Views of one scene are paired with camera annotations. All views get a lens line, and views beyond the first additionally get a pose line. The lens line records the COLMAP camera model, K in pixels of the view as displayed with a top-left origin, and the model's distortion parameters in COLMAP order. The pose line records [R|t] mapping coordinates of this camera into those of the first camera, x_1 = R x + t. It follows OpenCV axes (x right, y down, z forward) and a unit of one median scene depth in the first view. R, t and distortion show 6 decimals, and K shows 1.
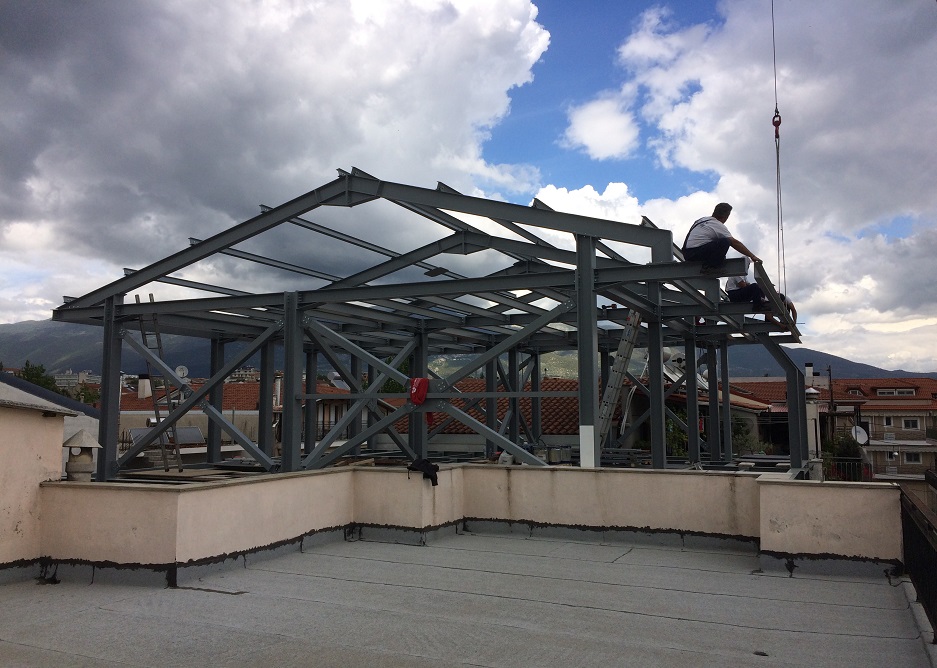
lens RADIAL K [[812.0, 0, 469.2], [0, 812.0, 332.5], [0, 0, 1]] dist [0.077214, -0.109056]
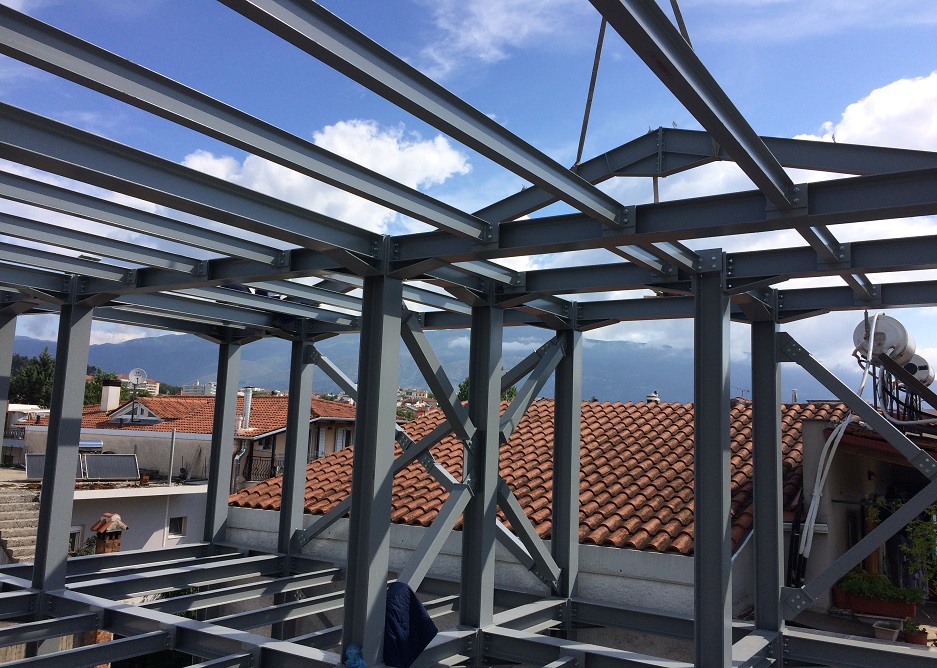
lens RADIAL K [[812.0, 0, 468.4], [0, 812.0, 331.0], [0, 0, 1]] dist [0.077214, -0.109056]
pose [[0.989470, 0.020498, -0.143280, 0.087481], [-0.024607, 0.999333, -0.026965, 0.037826], [0.142631, 0.030207, 0.989315, 0.602378]]
